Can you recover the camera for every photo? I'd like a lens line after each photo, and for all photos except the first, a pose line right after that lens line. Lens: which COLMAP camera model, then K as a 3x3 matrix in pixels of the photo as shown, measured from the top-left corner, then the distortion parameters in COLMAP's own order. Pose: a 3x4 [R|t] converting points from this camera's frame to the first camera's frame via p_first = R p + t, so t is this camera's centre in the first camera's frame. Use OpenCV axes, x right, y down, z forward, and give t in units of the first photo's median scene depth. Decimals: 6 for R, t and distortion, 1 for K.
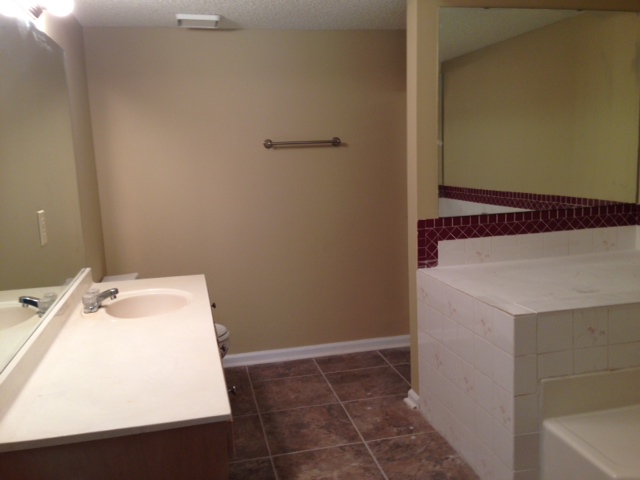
lens RADIAL K [[601.6, 0, 316.6], [0, 601.6, 248.1], [0, 0, 1]] dist [0.118527, -0.212546]
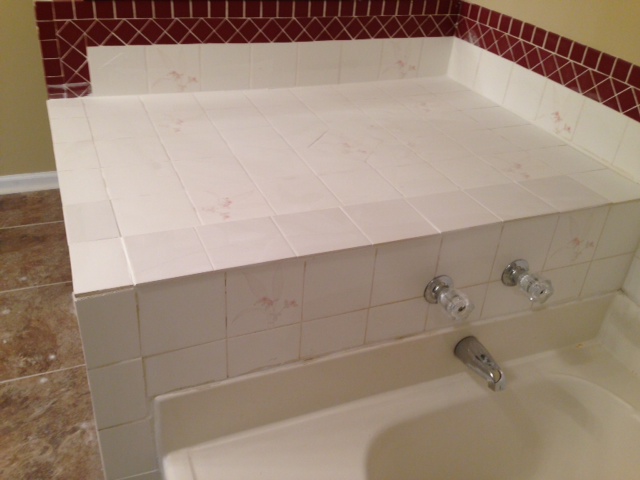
lens RADIAL K [[601.6, 0, 316.6], [0, 601.6, 248.1], [0, 0, 1]] dist [0.118527, -0.212546]
pose [[0.979314, 0.011036, 0.202047, 0.289159], [-0.090103, 0.917838, 0.386594, -0.073548], [-0.181180, -0.396801, 0.899846, 0.422102]]
